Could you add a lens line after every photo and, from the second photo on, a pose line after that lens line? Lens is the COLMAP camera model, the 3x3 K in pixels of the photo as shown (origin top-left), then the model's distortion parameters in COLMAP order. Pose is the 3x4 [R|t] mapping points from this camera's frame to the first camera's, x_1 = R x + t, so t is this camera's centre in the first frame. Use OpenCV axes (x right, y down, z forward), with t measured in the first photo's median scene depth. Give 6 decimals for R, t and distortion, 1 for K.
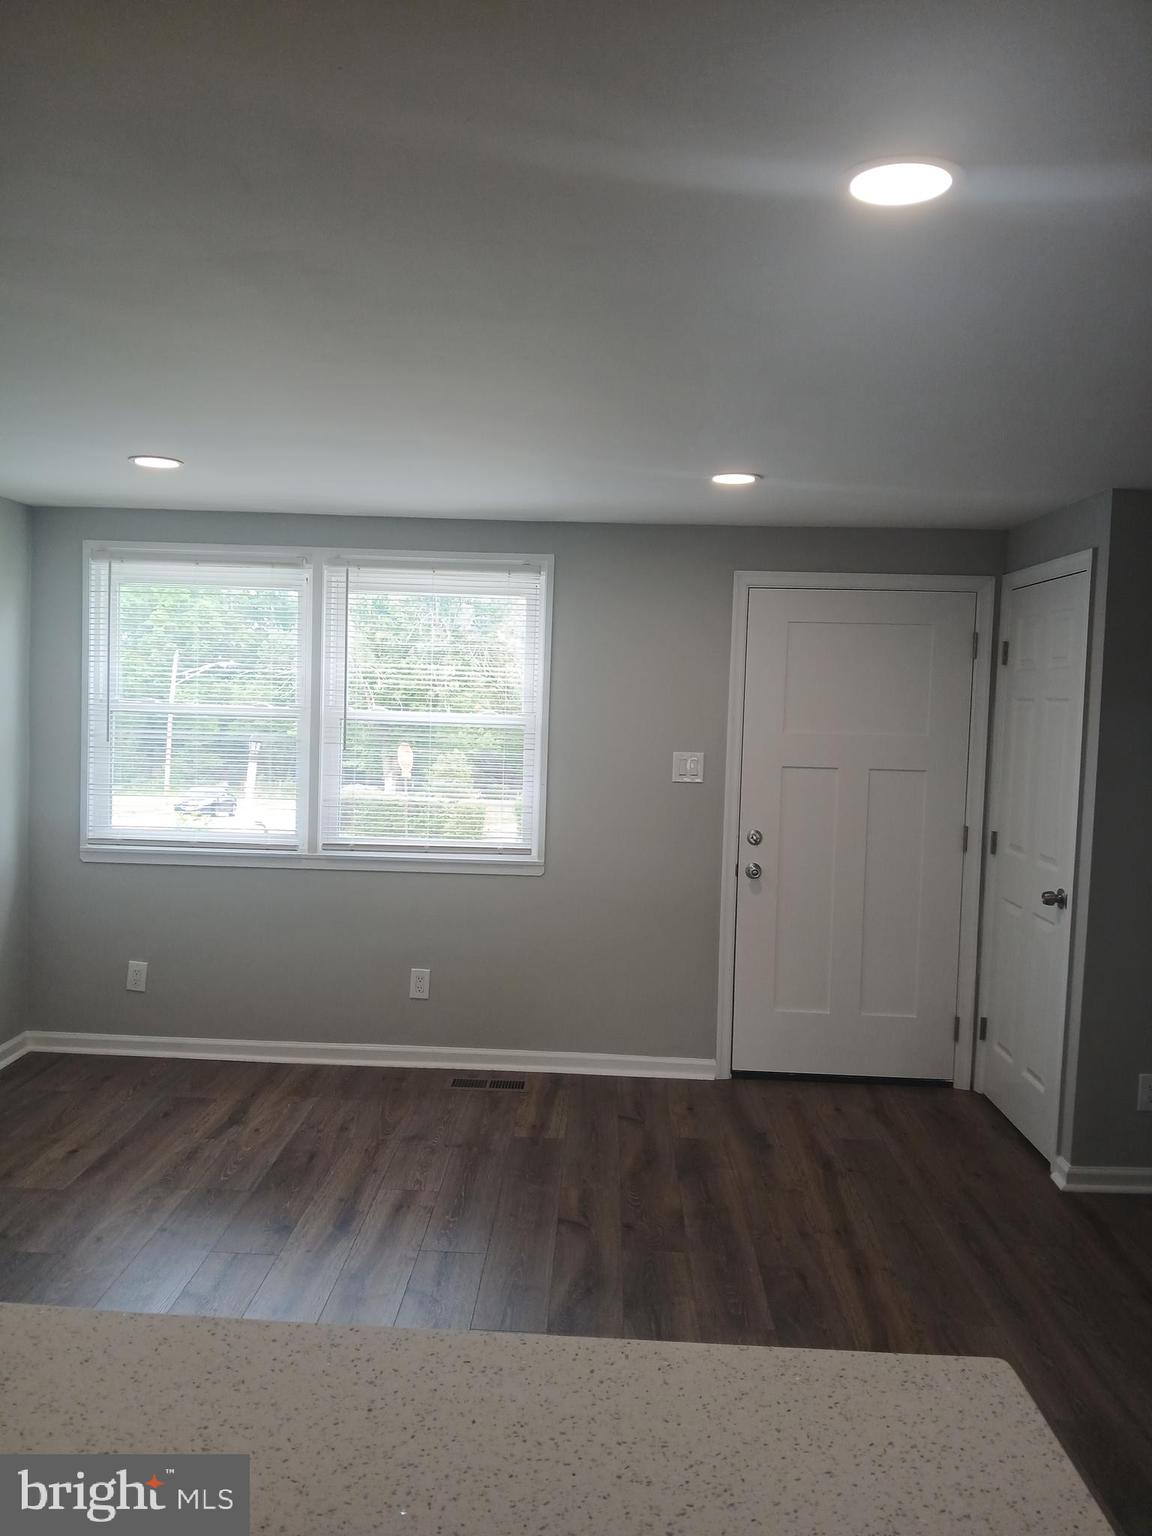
lens RADIAL K [[1183.9, 0, 573.4], [0, 1183.9, 785.1], [0, 0, 1]] dist [0.132356, -0.296710]
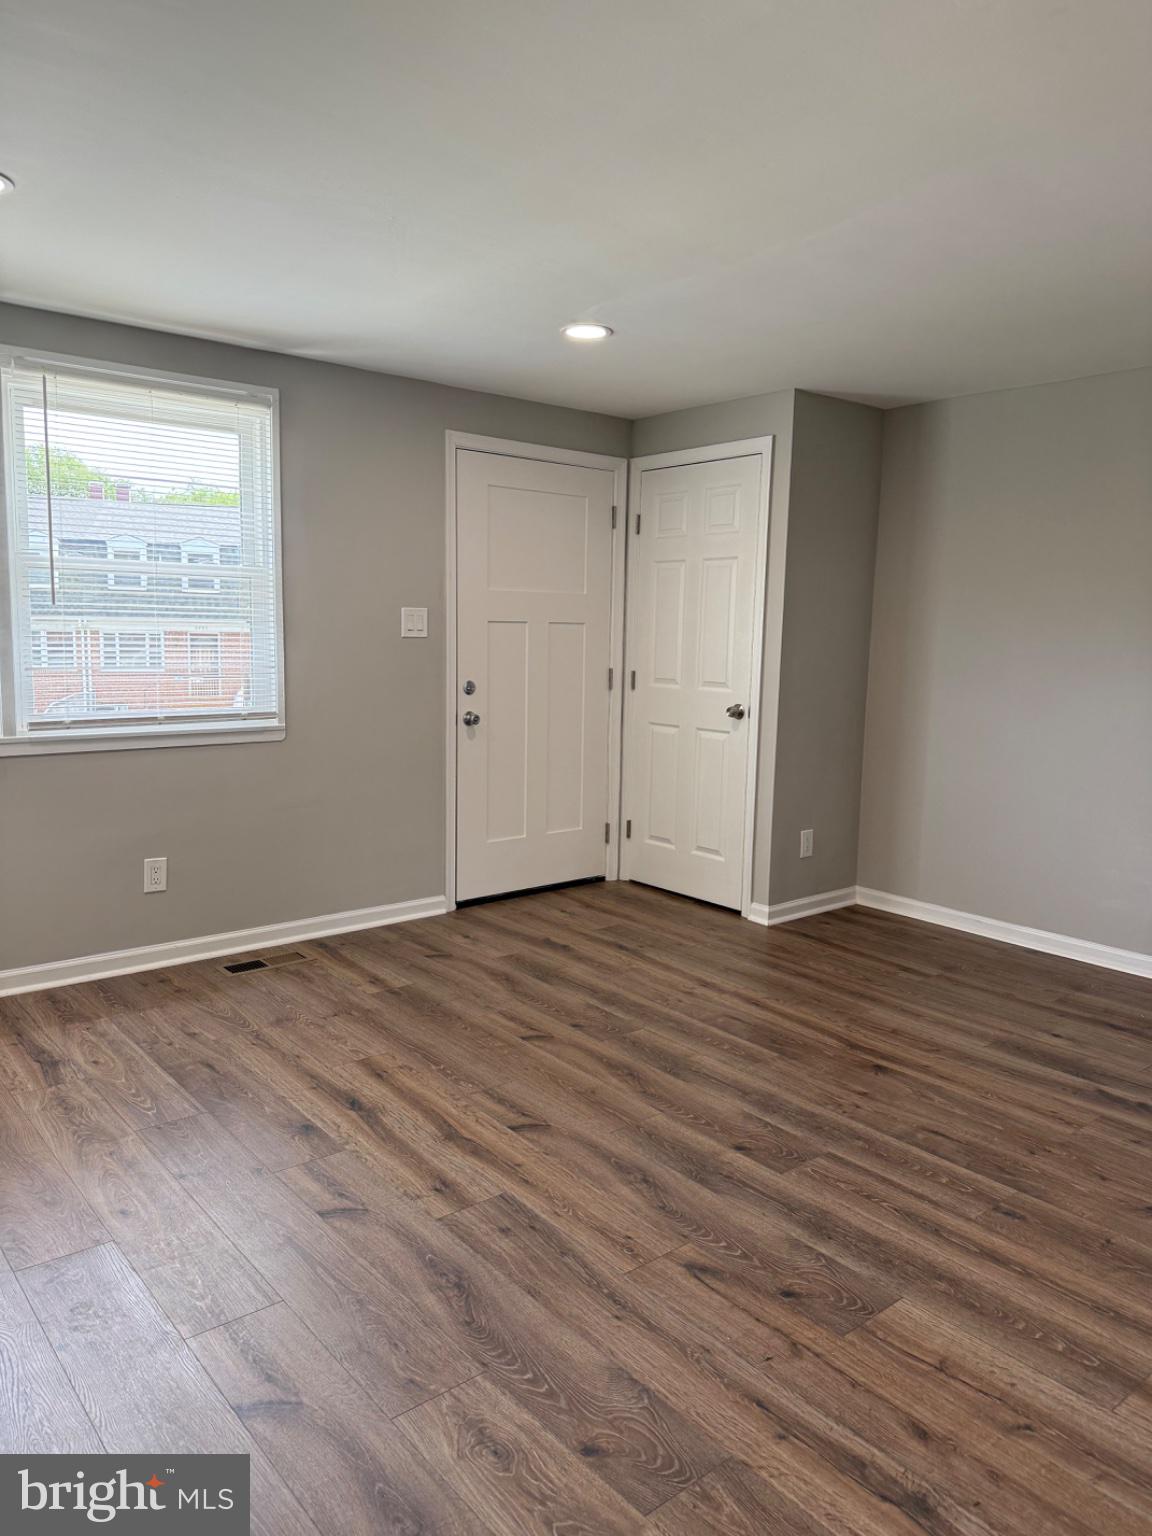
lens RADIAL K [[1058.1, 0, 576.0], [0, 1058.1, 768.0], [0, 0, 1]] dist [0.215631, -0.388301]
pose [[0.748192, -0.102951, 0.655446, -0.444625], [0.053545, 0.994035, 0.095012, 0.031707], [-0.661318, -0.035991, 0.749242, 0.214128]]
